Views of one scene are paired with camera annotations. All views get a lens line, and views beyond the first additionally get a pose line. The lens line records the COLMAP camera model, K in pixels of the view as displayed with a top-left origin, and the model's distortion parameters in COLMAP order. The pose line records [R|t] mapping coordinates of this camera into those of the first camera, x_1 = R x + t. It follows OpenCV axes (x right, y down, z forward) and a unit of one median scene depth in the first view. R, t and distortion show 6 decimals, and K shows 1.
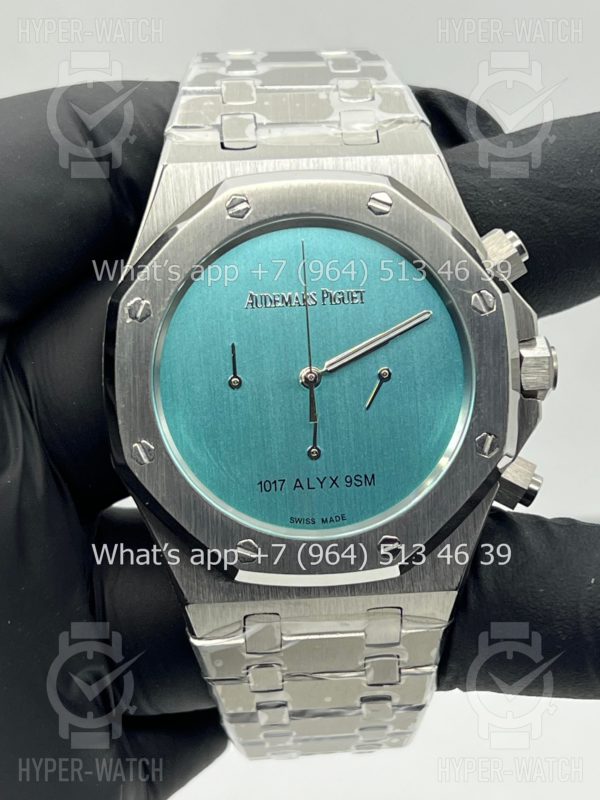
lens RADIAL K [[1877.2, 0, 293.8], [0, 1877.2, 400.0], [0, 0, 1]] dist [0.134711, 0.000000]
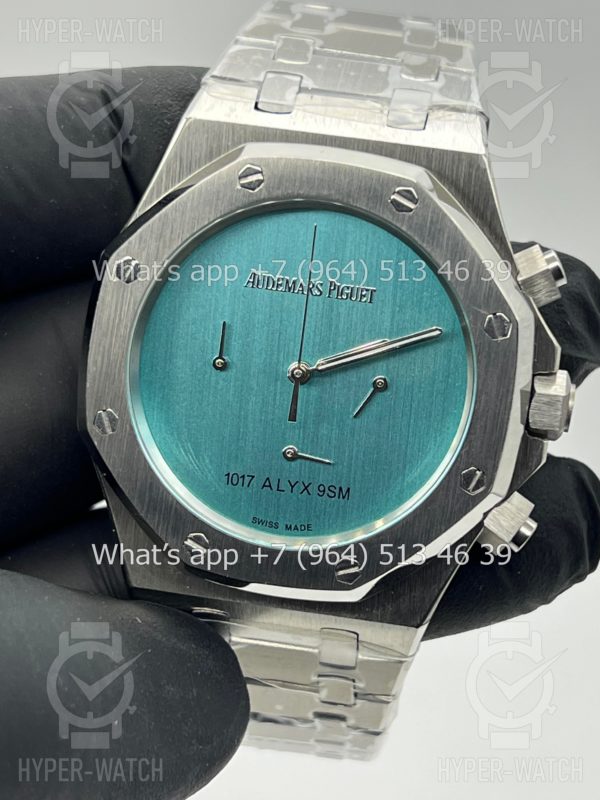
lens RADIAL K [[1877.2, 0, 308.7], [0, 1877.2, 400.8], [0, 0, 1]] dist [0.134711, 0.000000]
pose [[0.974724, 0.180414, -0.131775, 0.137030], [-0.171683, 0.982297, 0.074950, -0.068261], [0.142964, -0.050432, 0.988442, 0.087257]]
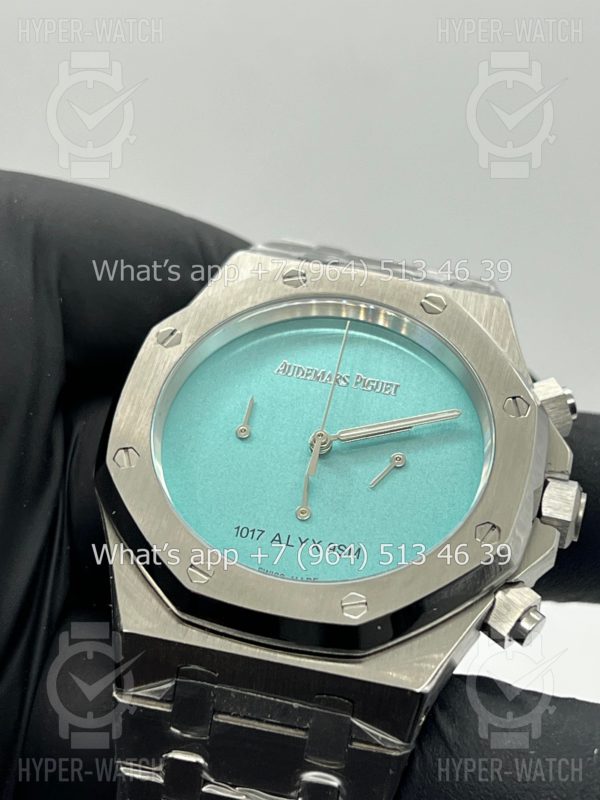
lens RADIAL K [[1877.2, 0, 322.4], [0, 1877.2, 403.2], [0, 0, 1]] dist [0.134711, 0.000000]
pose [[0.962616, 0.192417, -0.190649, 0.185401], [-0.264369, 0.820684, -0.506545, 0.448716], [0.058994, 0.538009, 0.840872, 0.195046]]
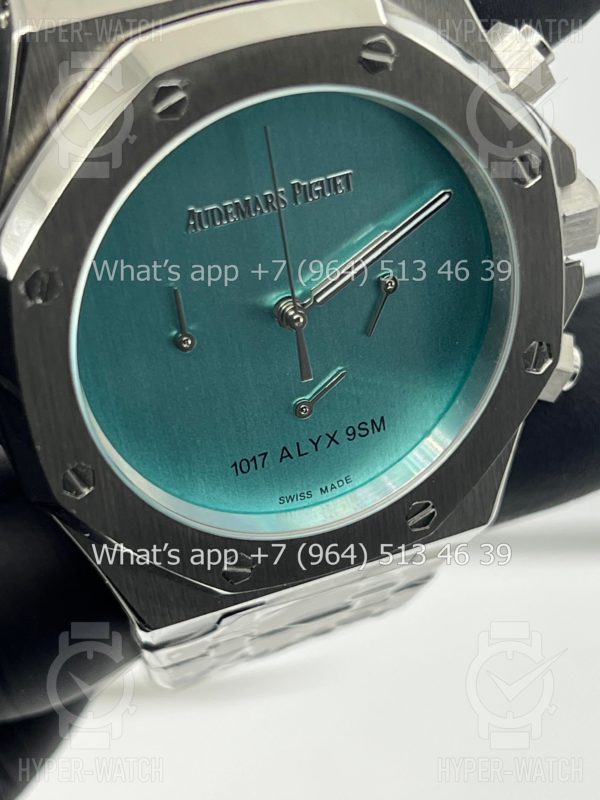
lens RADIAL K [[1877.2, 0, 294.8], [0, 1877.2, 400.9], [0, 0, 1]] dist [0.134711, 0.000000]
pose [[0.947189, -0.207704, 0.244320, -0.162517], [0.080352, 0.891310, 0.446218, -0.287334], [-0.310446, -0.403021, 0.860928, 0.398527]]
